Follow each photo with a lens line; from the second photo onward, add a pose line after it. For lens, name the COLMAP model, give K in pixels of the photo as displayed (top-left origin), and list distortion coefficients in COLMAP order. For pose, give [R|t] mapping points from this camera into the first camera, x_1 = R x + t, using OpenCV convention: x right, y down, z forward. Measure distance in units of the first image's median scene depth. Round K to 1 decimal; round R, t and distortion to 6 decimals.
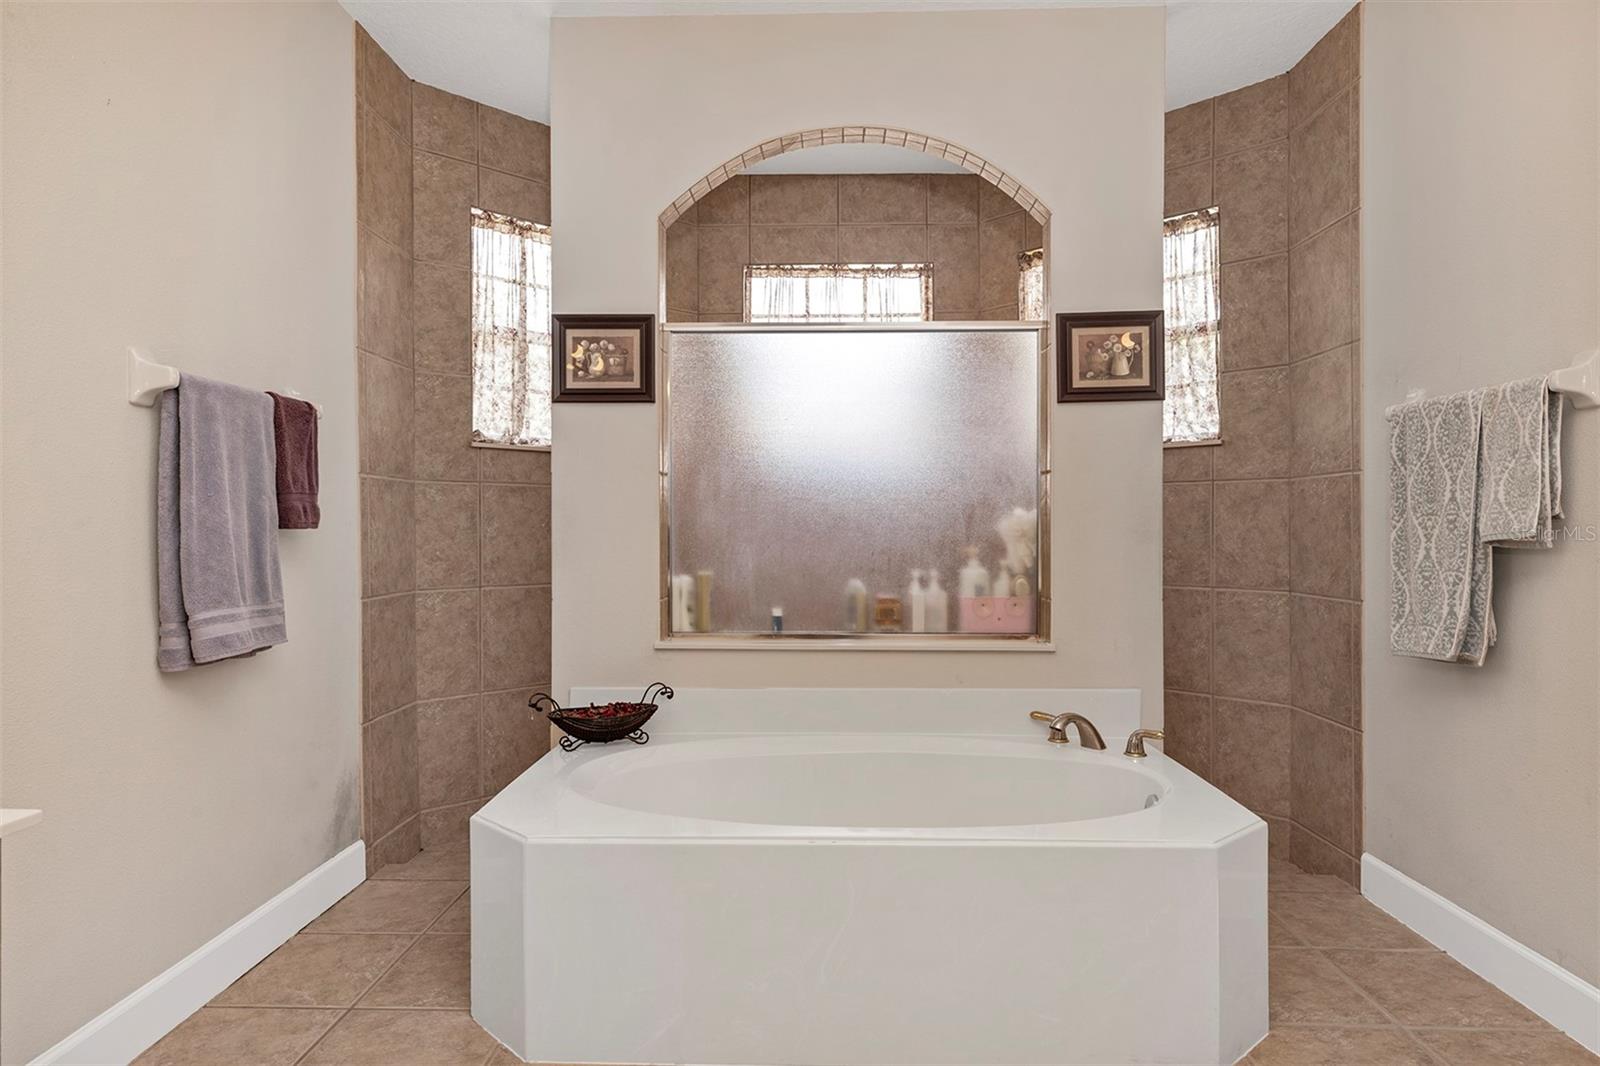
lens RADIAL K [[967.6, 0, 795.9], [0, 967.6, 531.3], [0, 0, 1]] dist [0.007373, 0.001705]
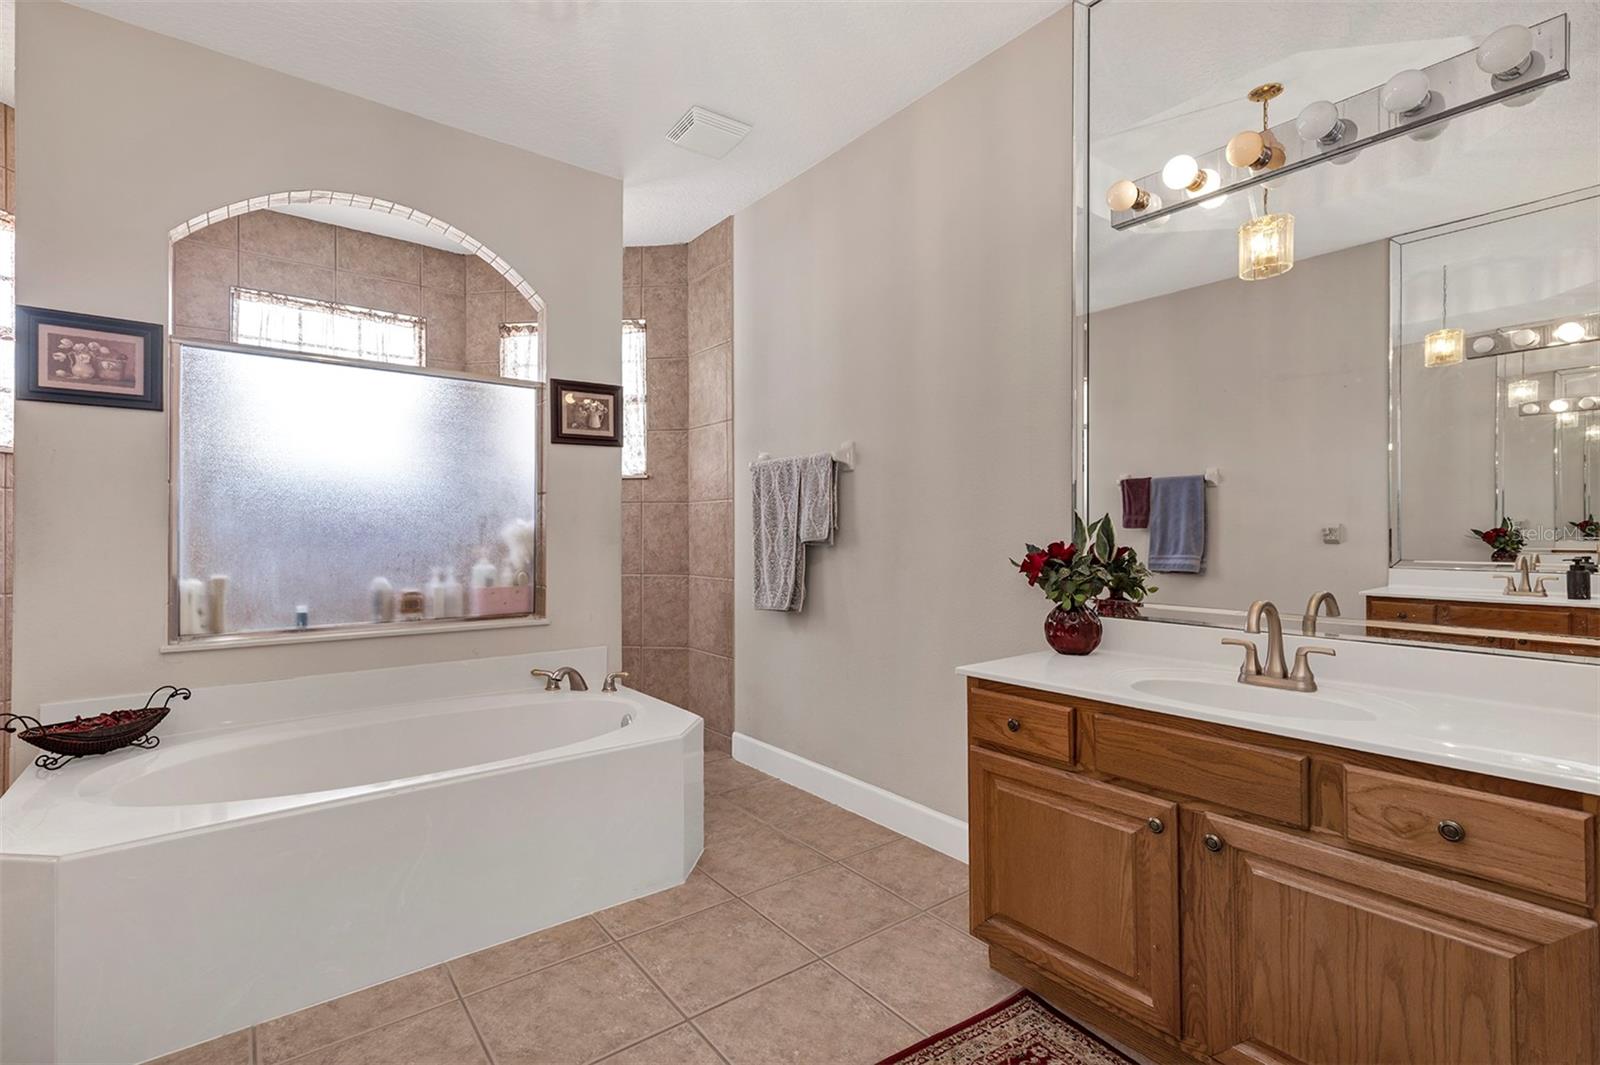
lens RADIAL K [[727.4, 0, 805.5], [0, 727.4, 531.3], [0, 0, 1]] dist [0.008584, -0.000631]
pose [[0.767079, 0.002442, 0.641548, -0.117058], [0.001418, 0.999984, -0.005501, -0.001458], [-0.641552, 0.005129, 0.767063, -0.024961]]
